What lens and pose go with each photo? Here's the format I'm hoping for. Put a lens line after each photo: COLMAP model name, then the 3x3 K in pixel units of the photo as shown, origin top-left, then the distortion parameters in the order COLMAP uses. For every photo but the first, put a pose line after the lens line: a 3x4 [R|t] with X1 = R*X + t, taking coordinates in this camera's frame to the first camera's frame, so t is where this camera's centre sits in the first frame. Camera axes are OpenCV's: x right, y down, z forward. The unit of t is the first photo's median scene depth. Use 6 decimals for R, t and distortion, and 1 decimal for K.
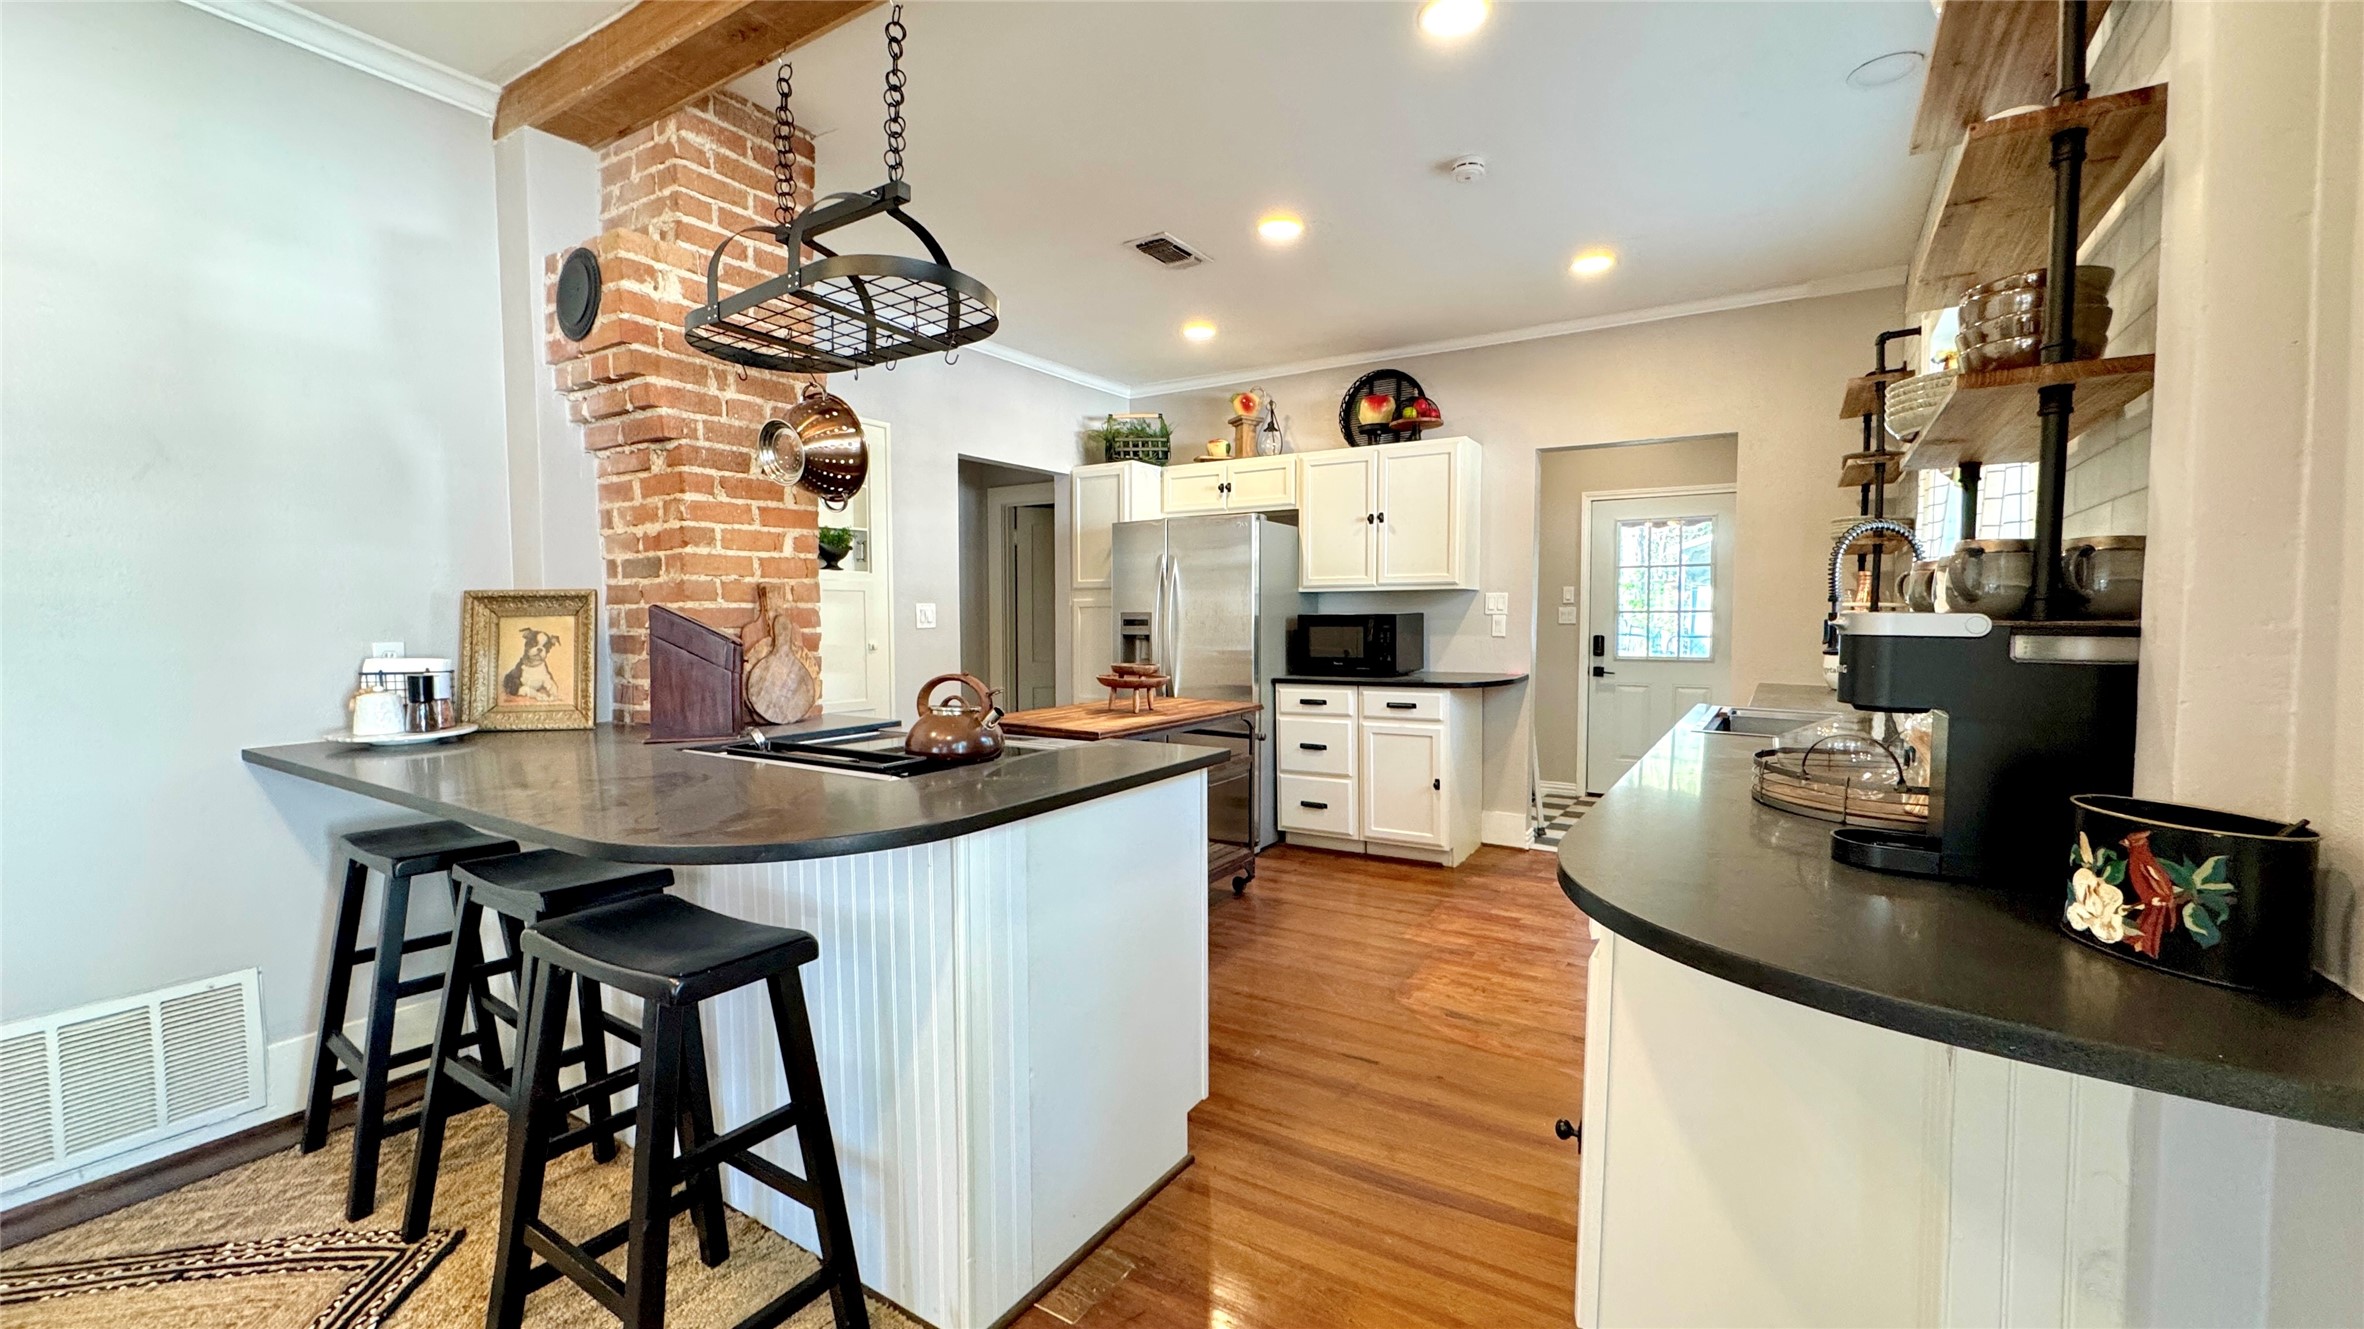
lens RADIAL K [[951.5, 0, 1182.8], [0, 951.5, 665.2], [0, 0, 1]] dist [-0.001137, -0.000048]
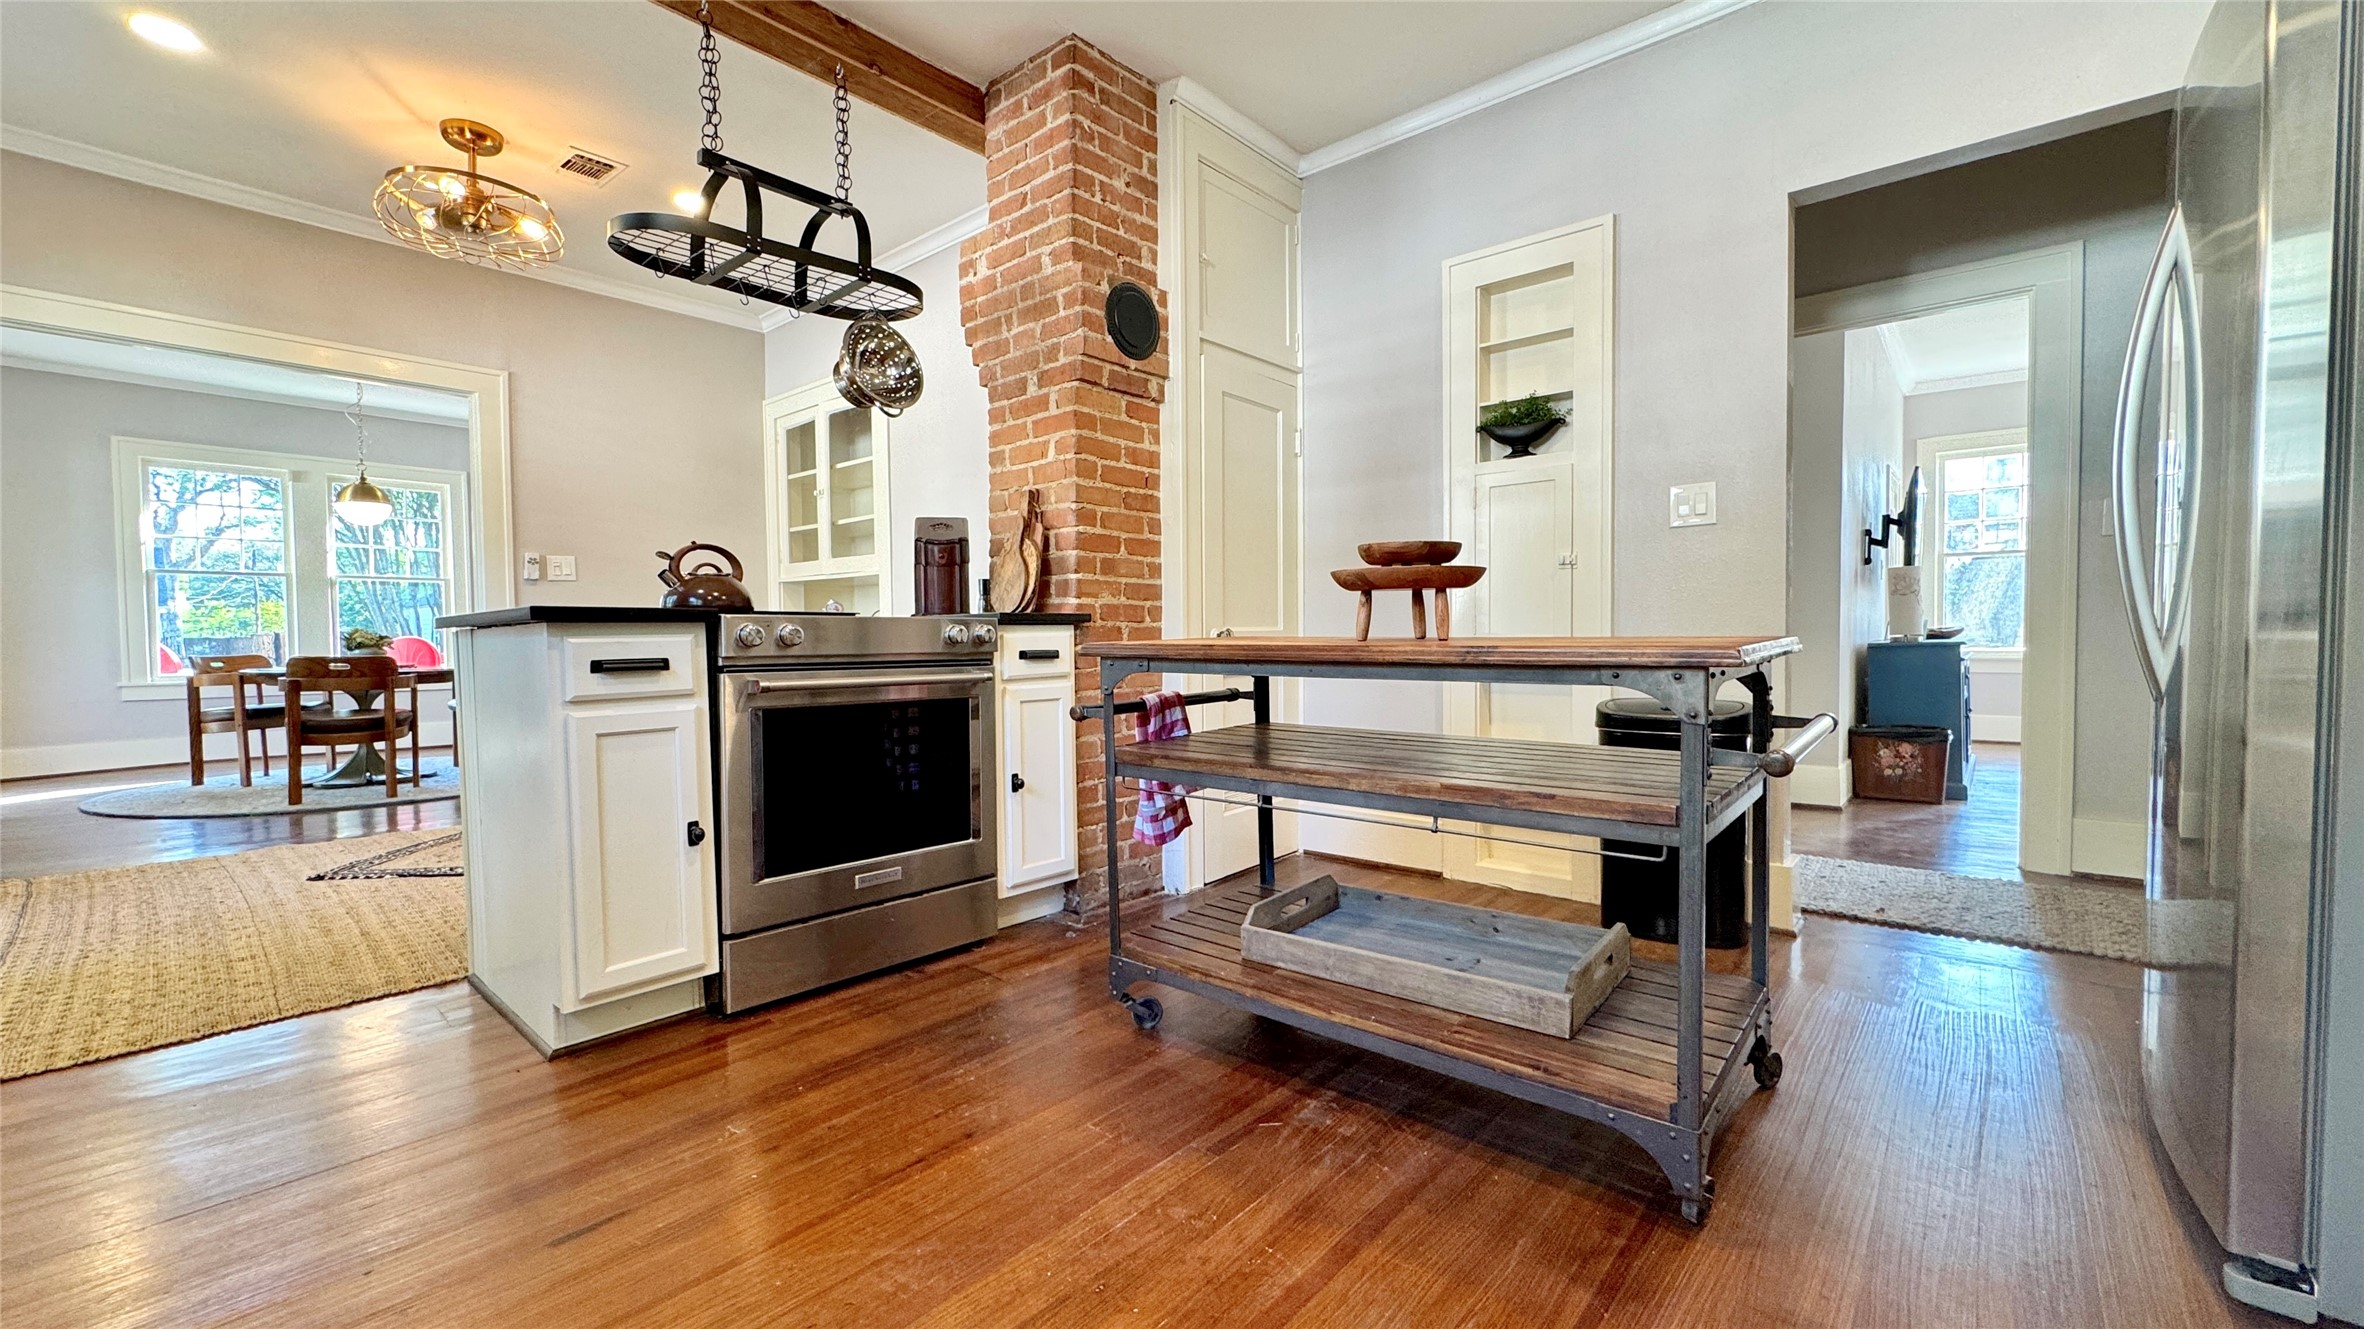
lens RADIAL K [[951.5, 0, 1182.3], [0, 951.5, 666.2], [0, 0, 1]] dist [-0.001137, -0.000048]
pose [[-0.148804, 0.038052, -0.988134, 0.470309], [-0.044736, 0.997977, 0.045167, 0.045430], [0.987854, 0.050926, -0.146801, 0.991926]]
